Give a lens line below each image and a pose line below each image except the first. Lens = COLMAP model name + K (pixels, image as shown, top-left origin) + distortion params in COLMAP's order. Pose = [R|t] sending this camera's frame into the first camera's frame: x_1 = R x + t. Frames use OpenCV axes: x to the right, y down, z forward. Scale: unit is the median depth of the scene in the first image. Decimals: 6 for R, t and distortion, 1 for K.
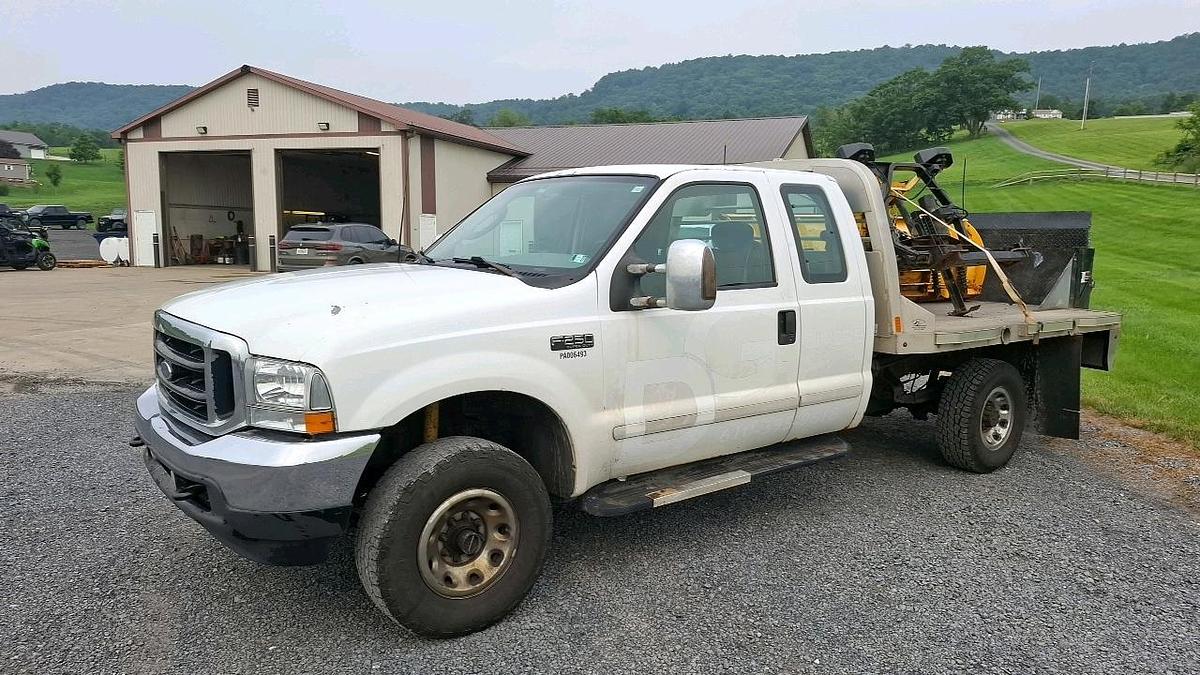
lens RADIAL K [[824.5, 0, 600.0], [0, 824.5, 337.5], [0, 0, 1]] dist [0.147940, -0.239294]
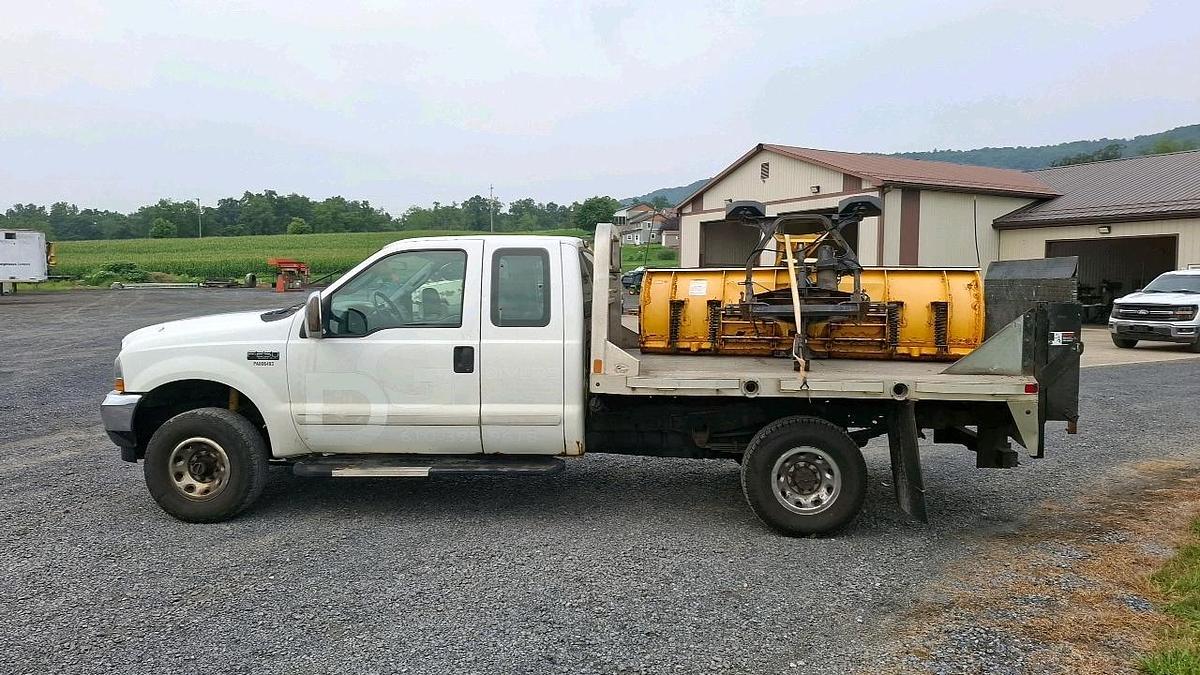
lens RADIAL K [[824.4, 0, 600.7], [0, 824.4, 334.8], [0, 0, 1]] dist [0.109715, -0.144010]
pose [[0.745889, 0.032108, -0.665296, 1.164295], [-0.076358, 0.996374, -0.037522, -0.018017], [0.661679, 0.078788, 0.745637, 0.177211]]
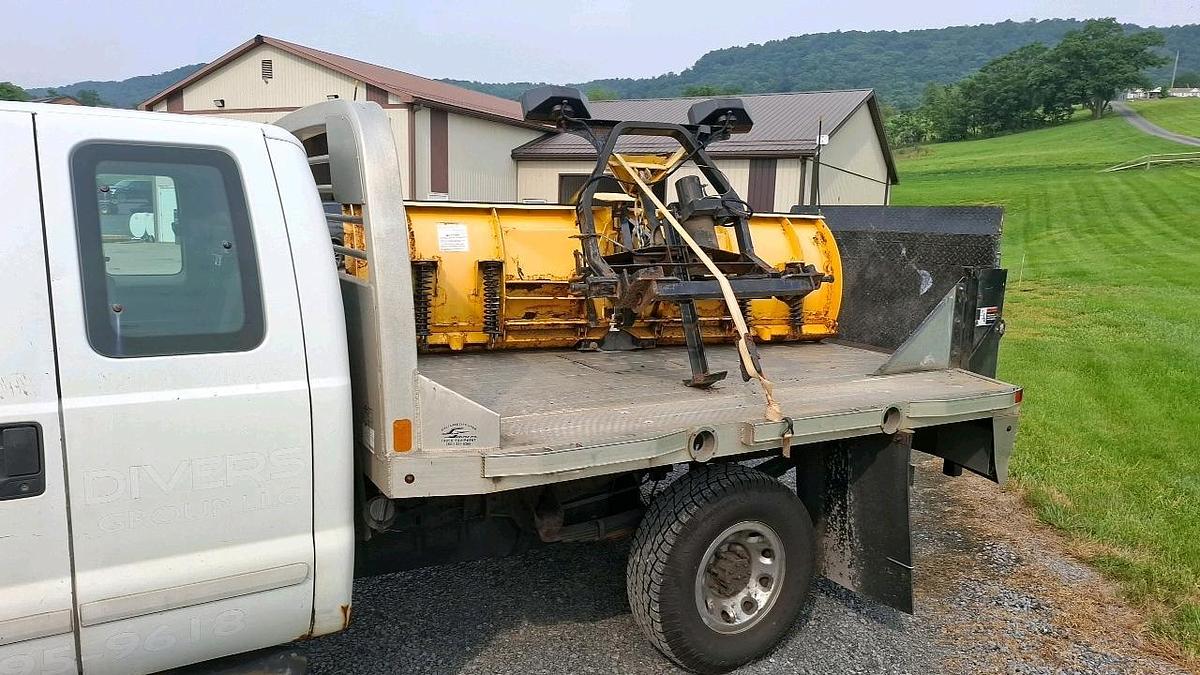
lens RADIAL K [[824.4, 0, 600.7], [0, 824.4, 334.8], [0, 0, 1]] dist [0.109715, -0.144010]
pose [[0.992833, 0.033128, -0.114823, 0.556198], [-0.030832, 0.999289, 0.021712, -0.094228], [0.115461, -0.018016, 0.993149, 0.561992]]
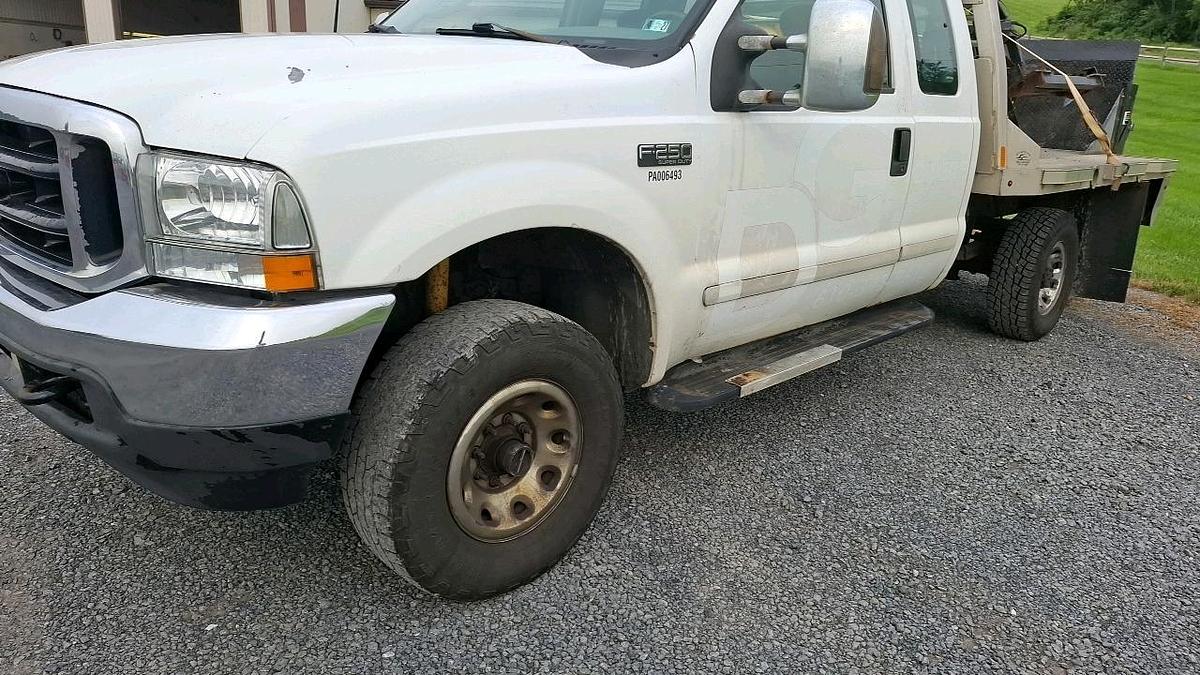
lens RADIAL K [[831.5, 0, 596.5], [0, 831.5, 334.6], [0, 0, 1]] dist [0.105158, -0.145040]
pose [[0.990504, 0.000275, 0.137481, -0.135378], [-0.022730, 0.986564, 0.161787, 0.030505], [-0.135590, -0.163376, 0.977202, 0.268581]]
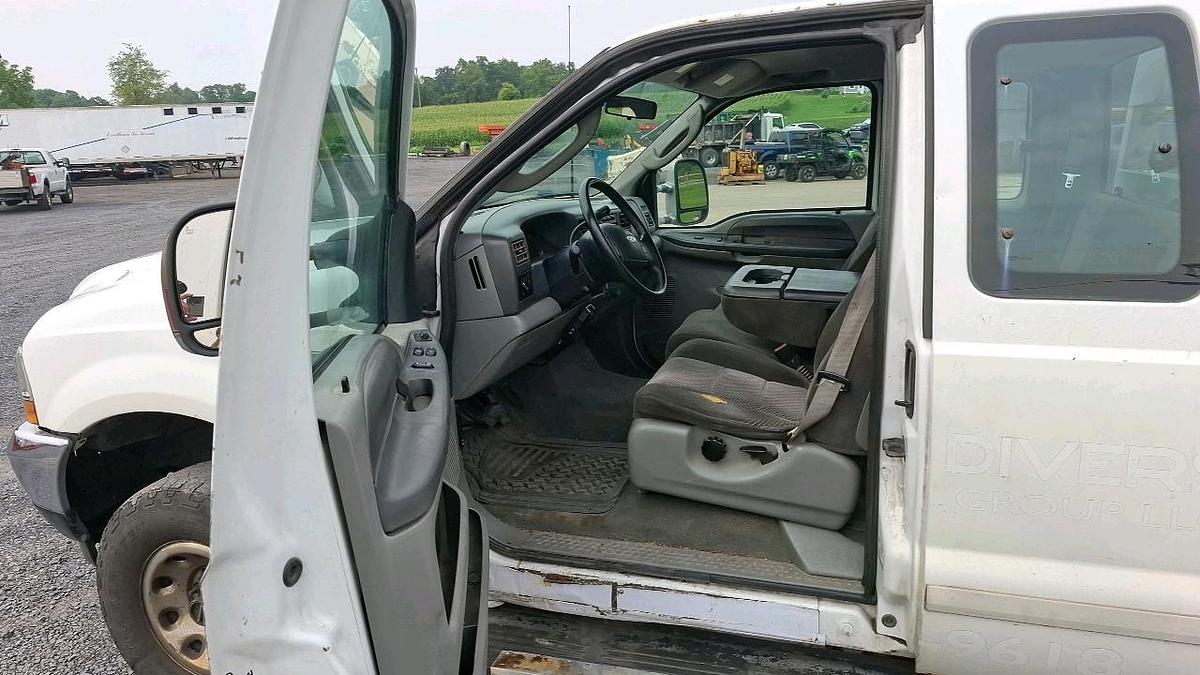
lens RADIAL K [[821.5, 0, 612.8], [0, 821.5, 340.1], [0, 0, 1]] dist [0.110519, -0.142401]
pose [[0.575312, 0.160370, -0.802059, 0.437384], [-0.067465, 0.986553, 0.148866, -0.087652], [0.815147, -0.031533, 0.578395, 0.642162]]
